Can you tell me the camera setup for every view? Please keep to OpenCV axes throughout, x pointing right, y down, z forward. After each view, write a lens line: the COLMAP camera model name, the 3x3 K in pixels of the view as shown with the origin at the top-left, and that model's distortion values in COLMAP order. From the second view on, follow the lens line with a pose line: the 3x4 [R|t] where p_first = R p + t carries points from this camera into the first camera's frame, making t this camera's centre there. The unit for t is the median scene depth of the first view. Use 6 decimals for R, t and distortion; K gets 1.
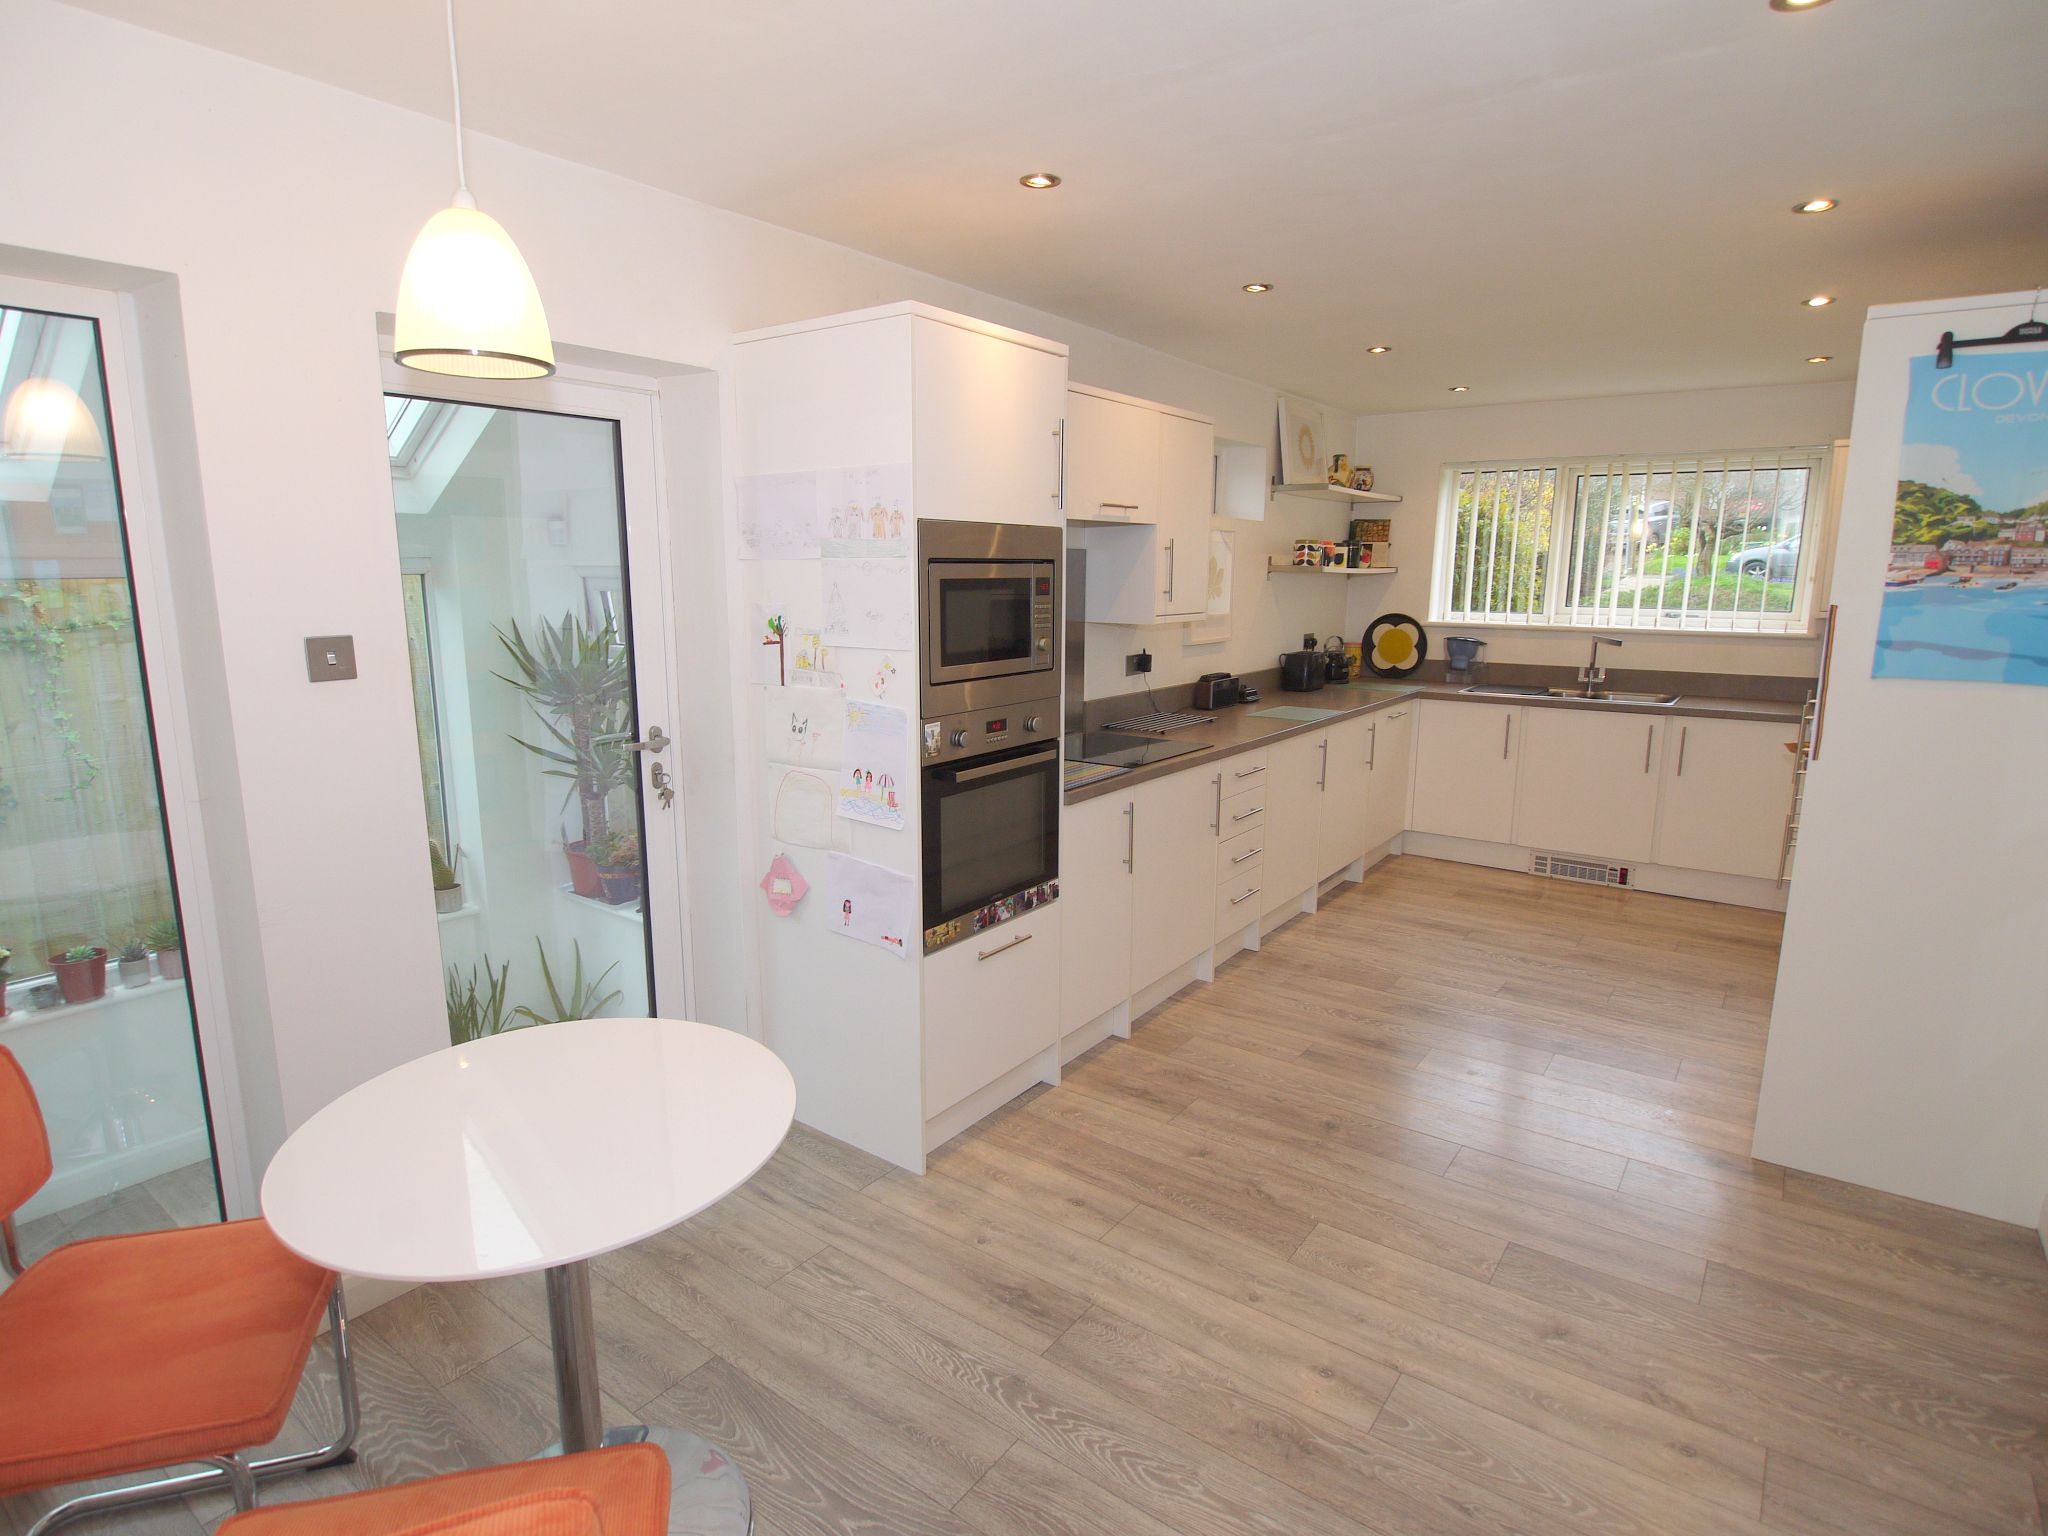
lens RADIAL K [[1080.9, 0, 1016.1], [0, 1080.9, 768.1], [0, 0, 1]] dist [-0.011283, 0.000354]
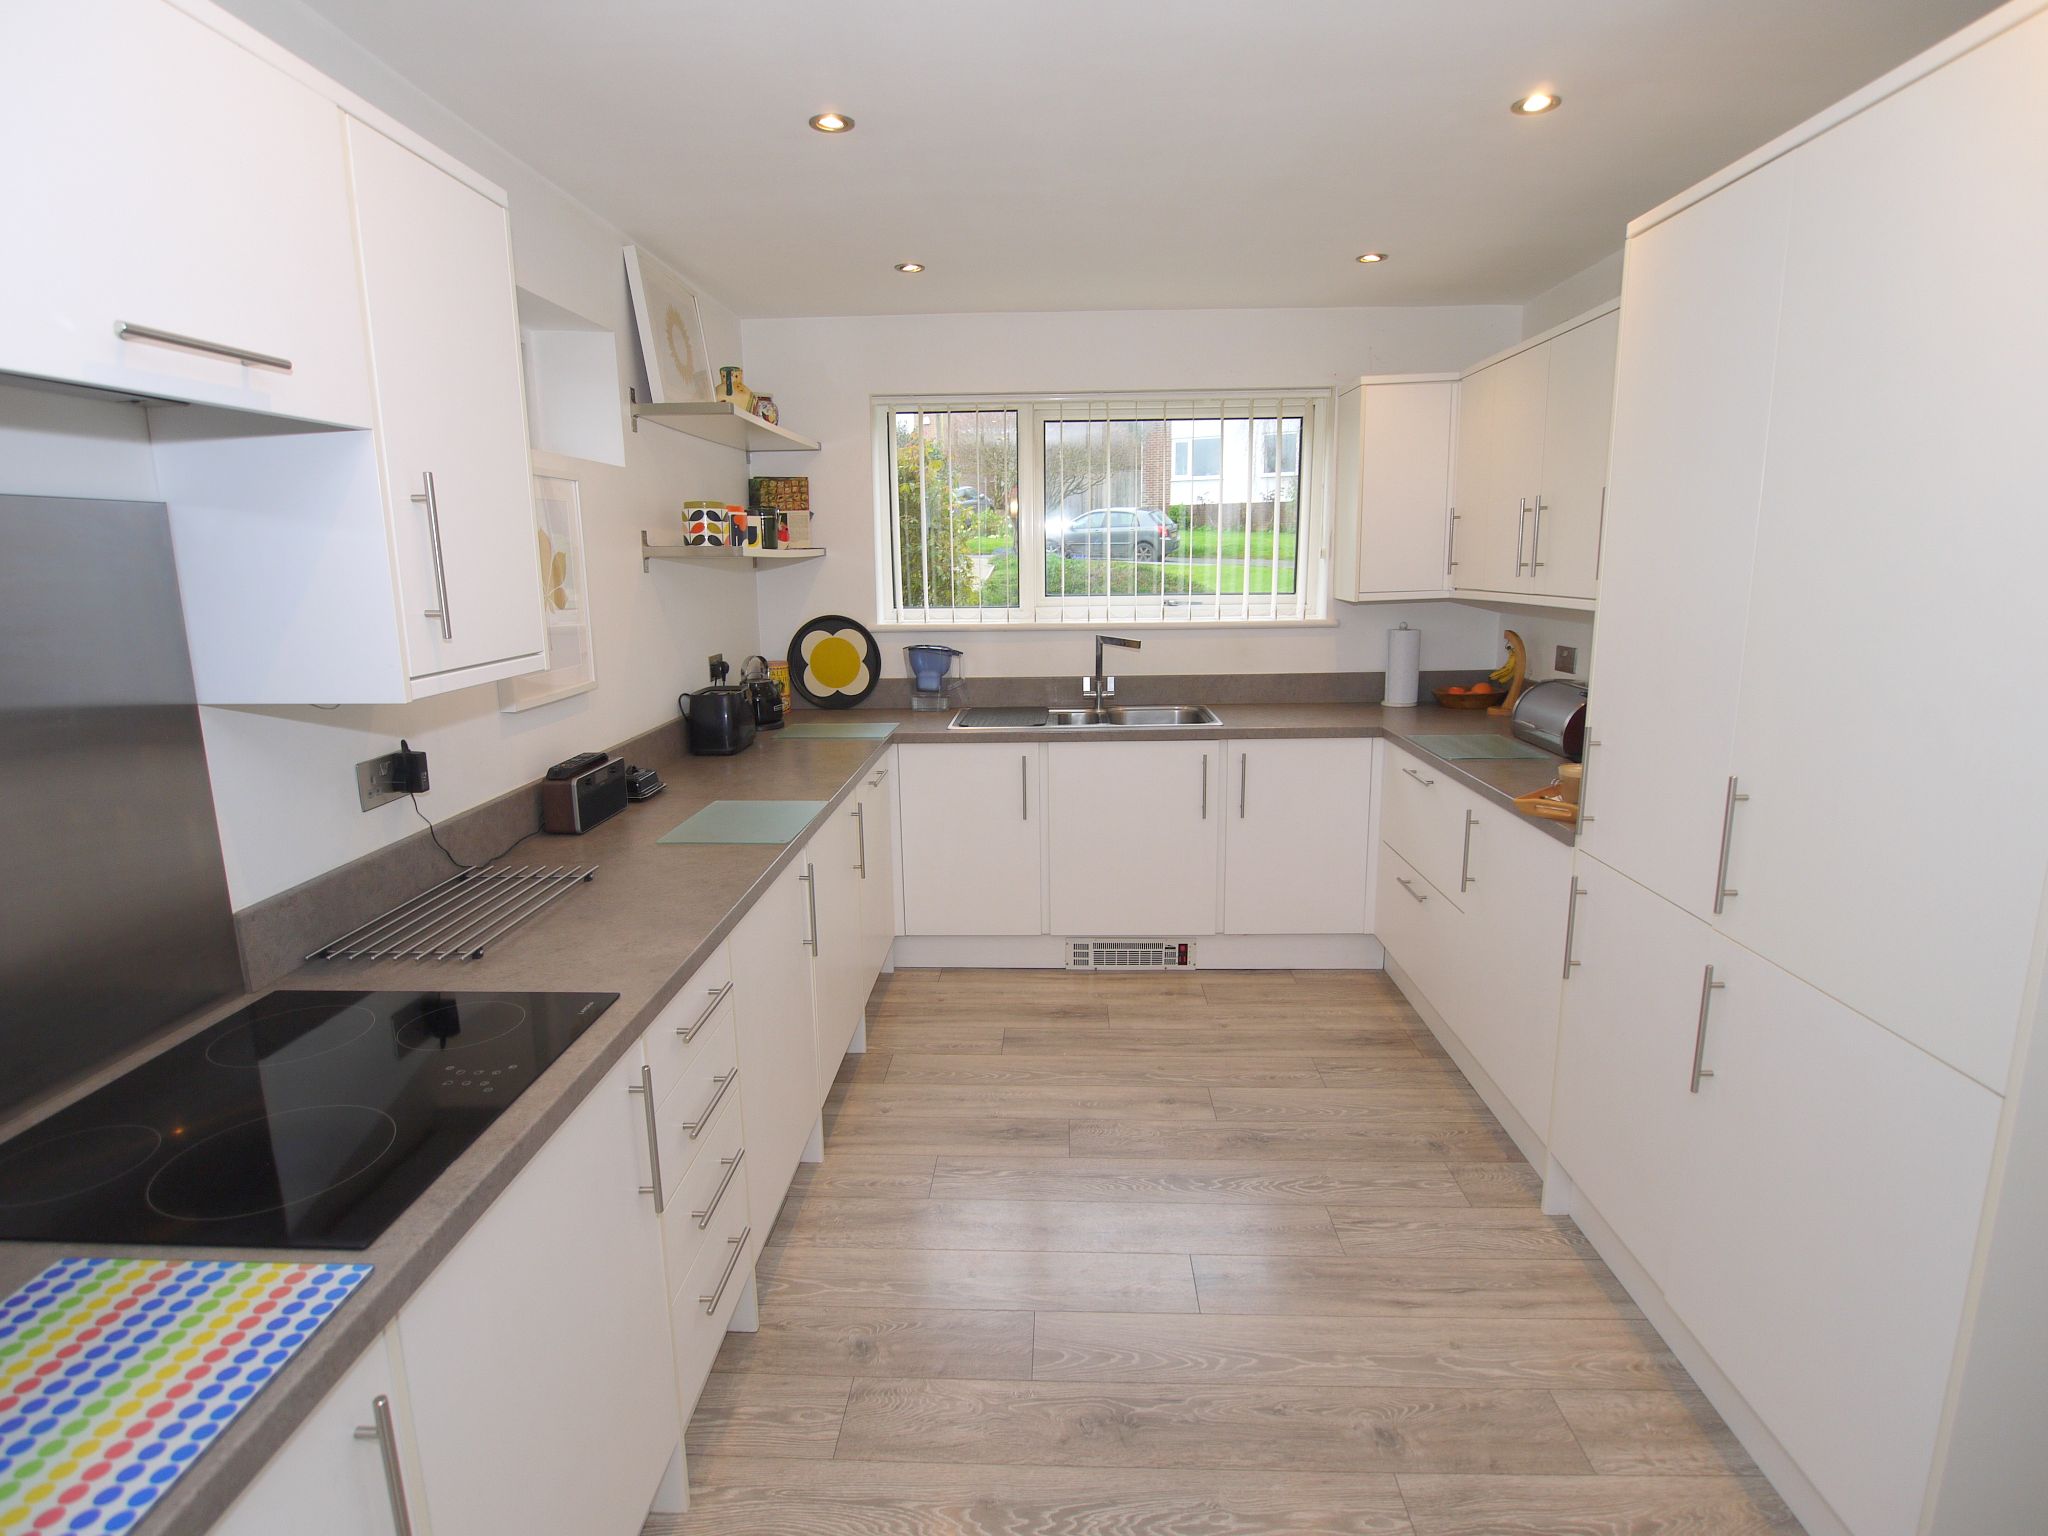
lens RADIAL K [[1080.9, 0, 1017.3], [0, 1080.9, 778.3], [0, 0, 1]] dist [-0.011283, 0.000354]
pose [[0.826423, -0.129800, 0.547883, 0.067259], [0.118576, 0.991364, 0.056007, -0.073063], [-0.550422, 0.018680, 0.834678, 0.408091]]
